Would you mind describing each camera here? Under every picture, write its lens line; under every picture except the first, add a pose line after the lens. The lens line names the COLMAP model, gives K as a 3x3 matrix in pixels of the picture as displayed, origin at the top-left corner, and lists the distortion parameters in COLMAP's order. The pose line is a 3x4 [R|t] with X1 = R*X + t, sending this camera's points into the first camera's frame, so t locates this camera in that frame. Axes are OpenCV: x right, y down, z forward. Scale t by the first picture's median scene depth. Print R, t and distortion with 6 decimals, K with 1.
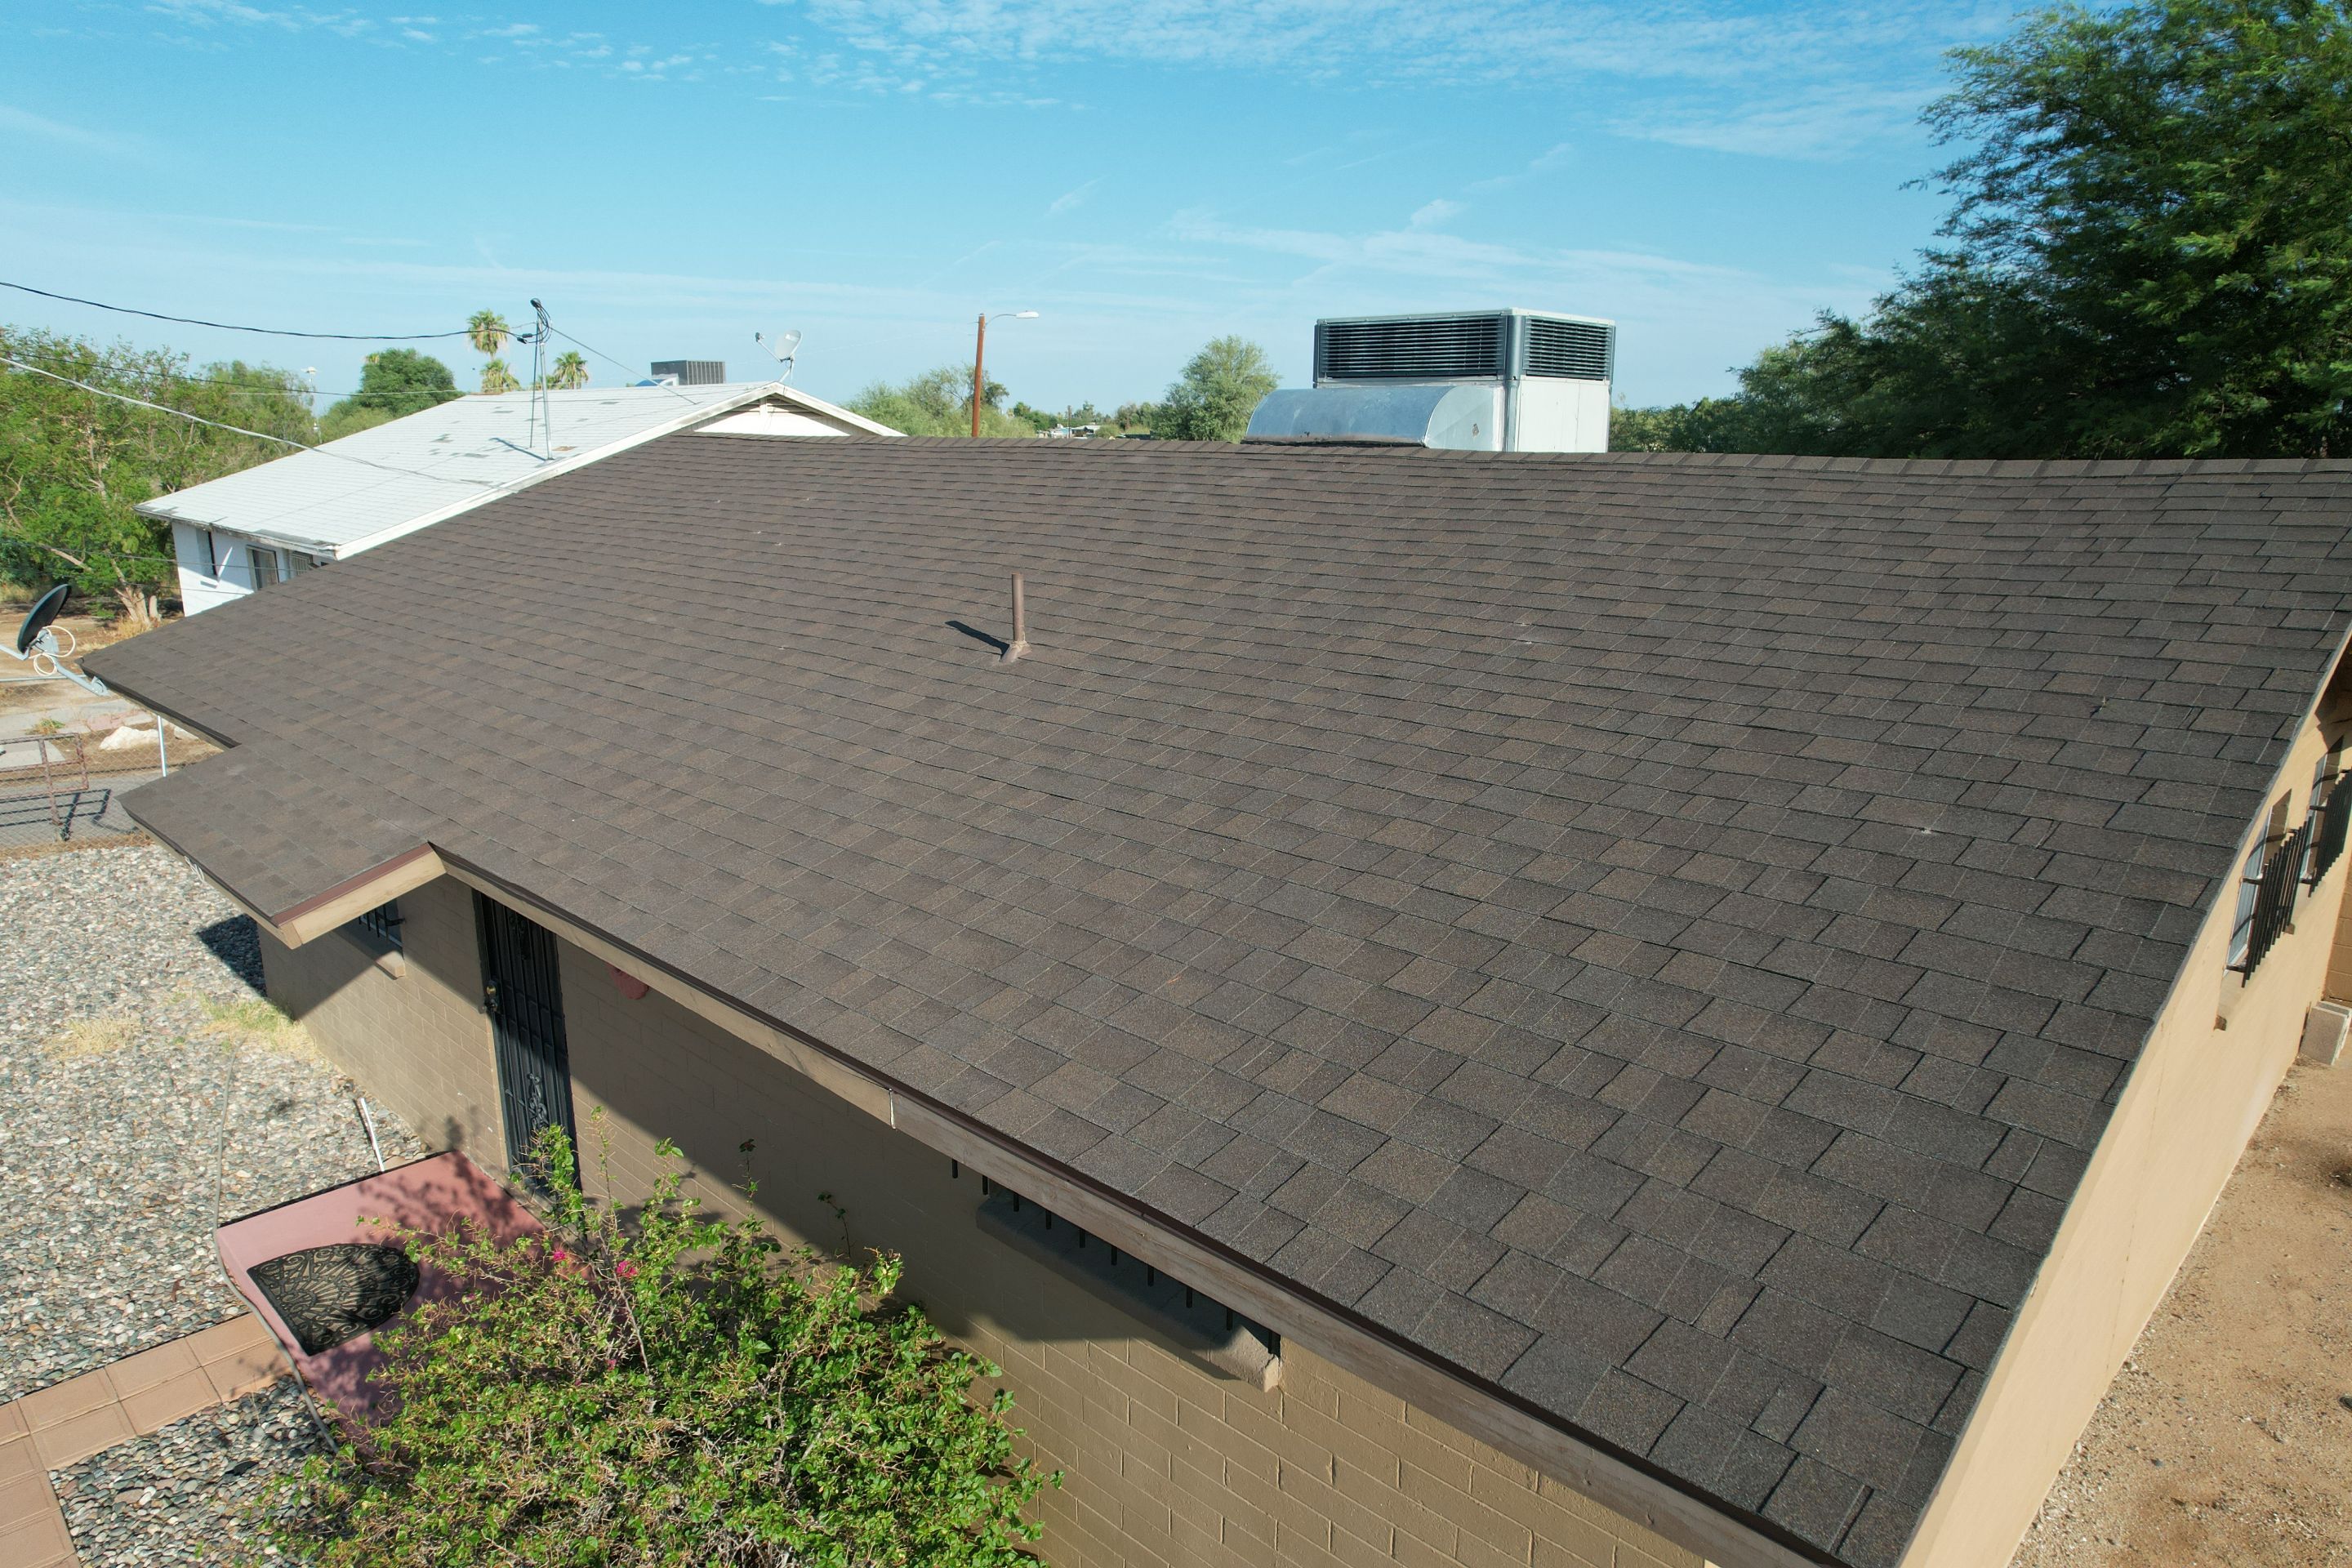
lens RADIAL K [[1484.4, 0, 1176.0], [0, 1484.4, 784.0], [0, 0, 1]] dist [-0.068672, 0.061226]
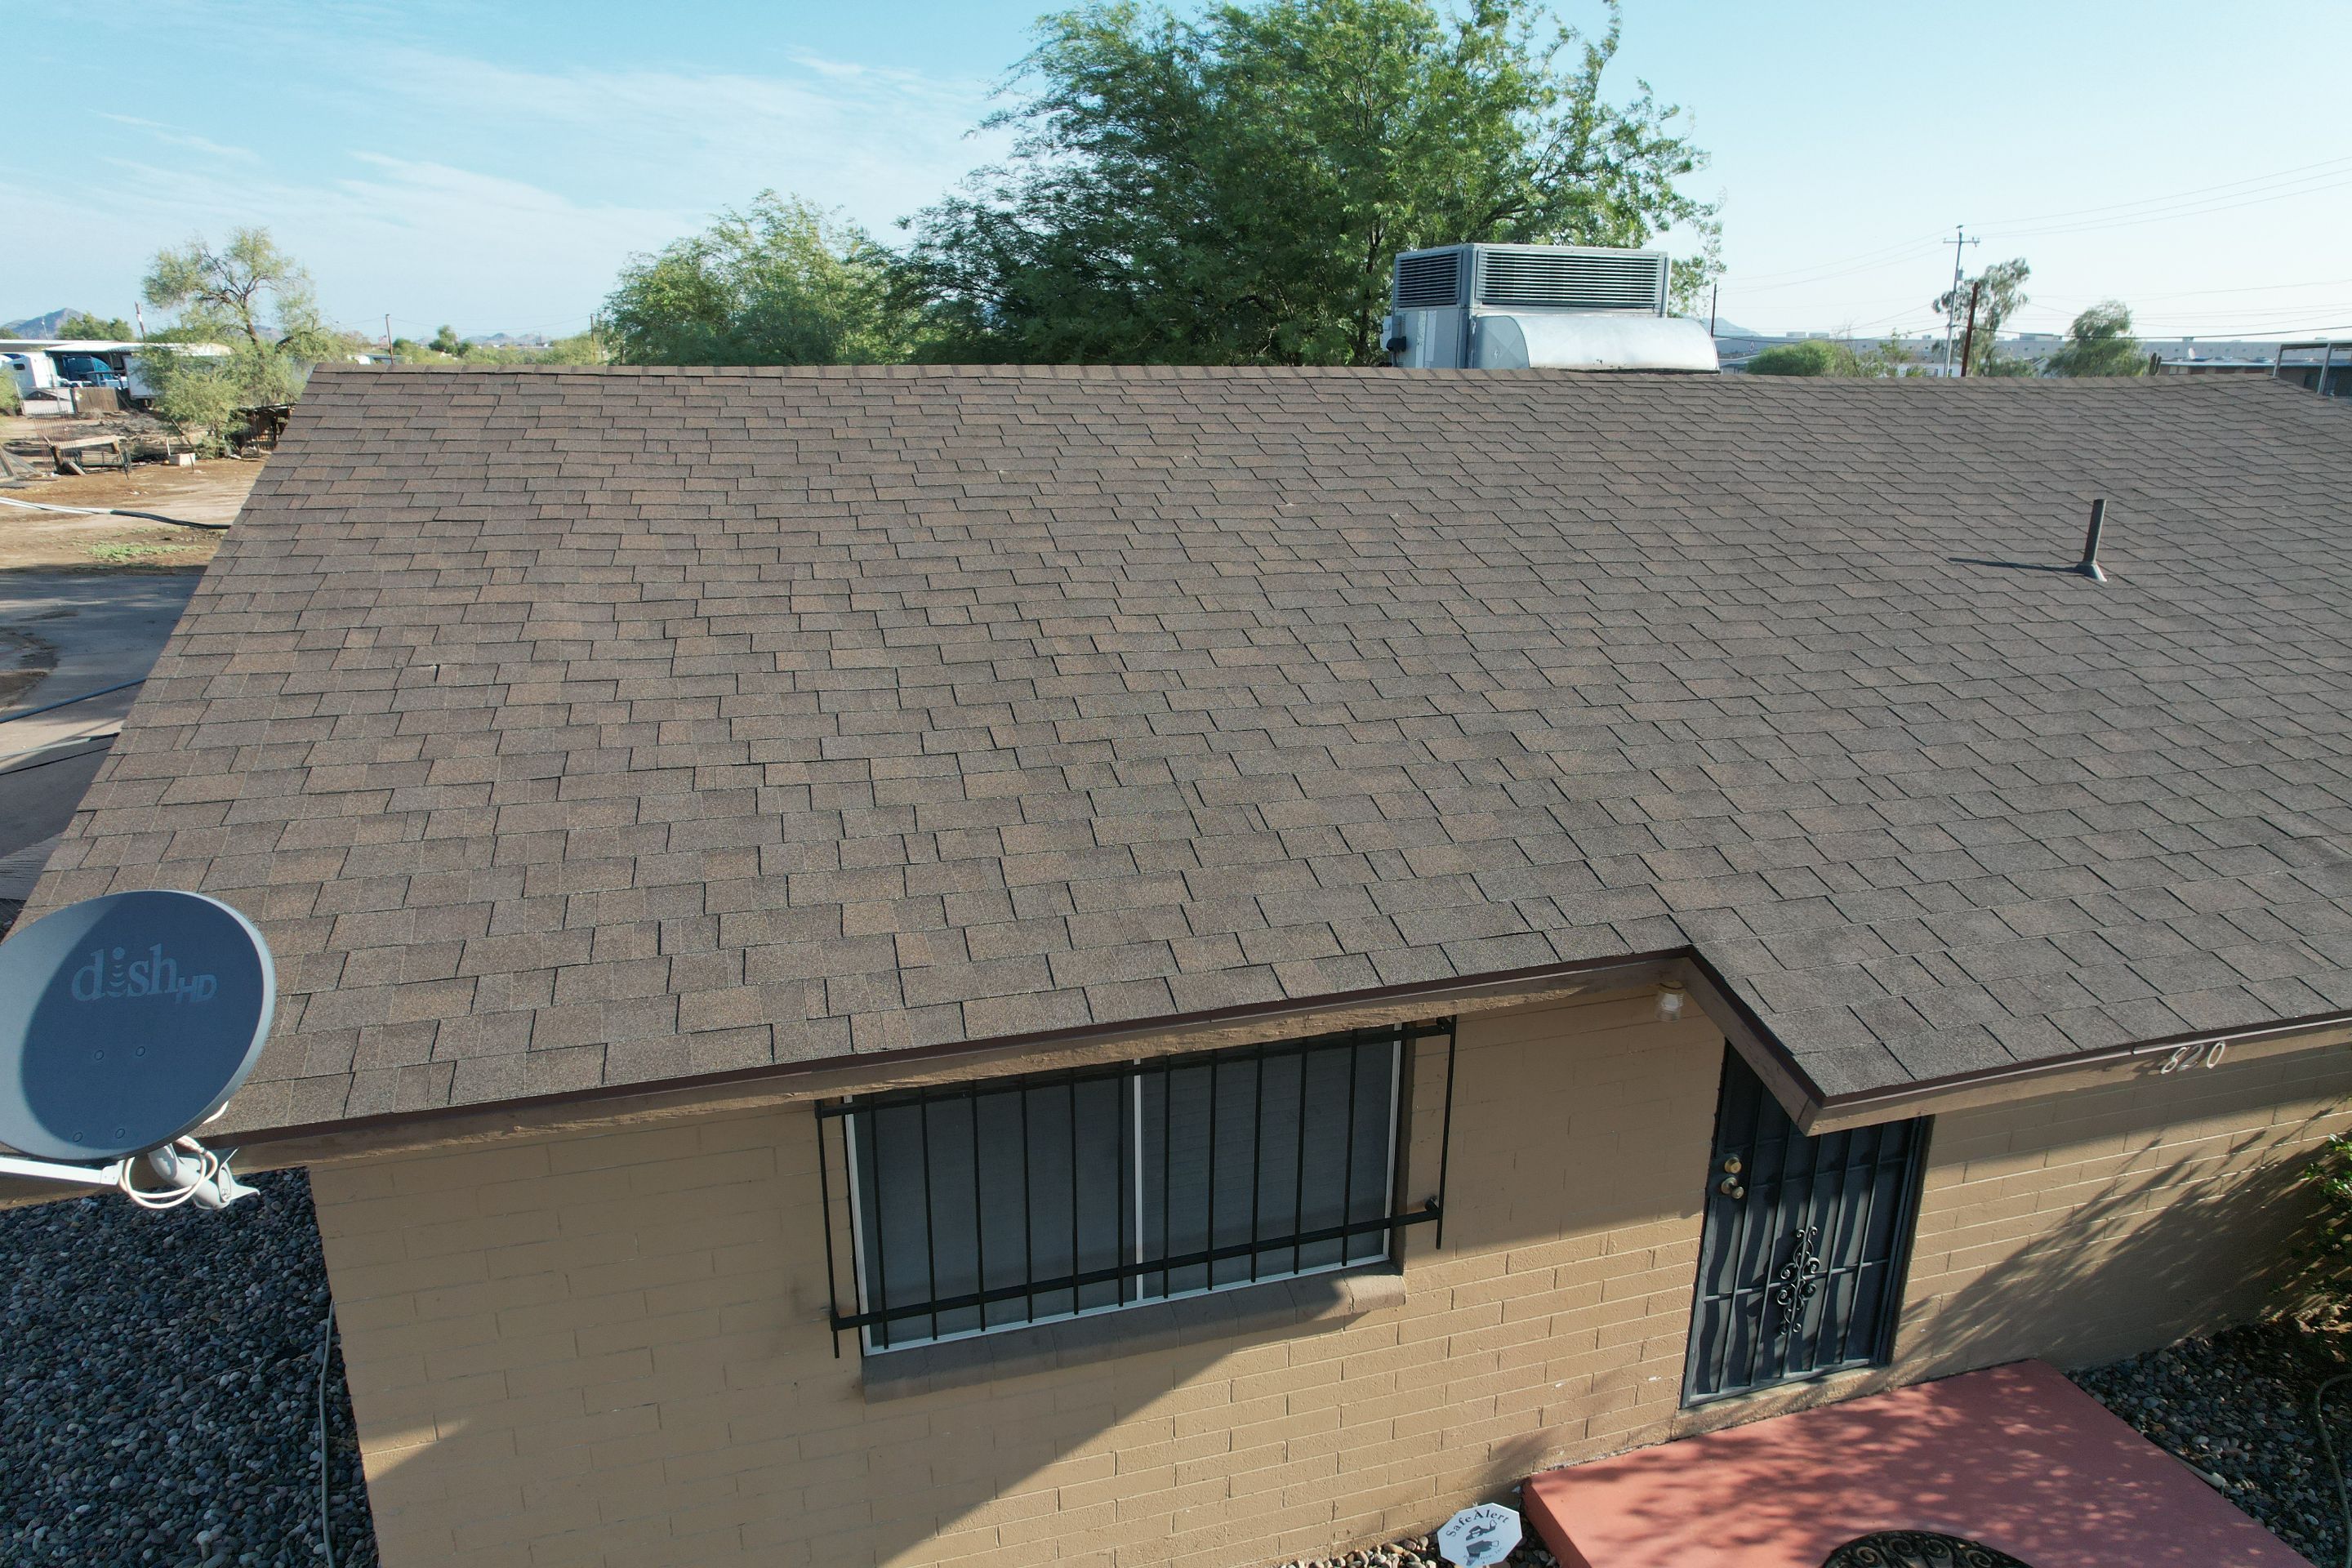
lens RADIAL K [[1484.4, 0, 1176.0], [0, 1484.4, 784.0], [0, 0, 1]] dist [-0.068672, 0.061226]
pose [[0.464905, -0.228977, 0.855239, -1.043793], [0.164664, 0.971486, 0.170589, -0.178816], [-0.869913, 0.061520, 0.489353, 0.801728]]
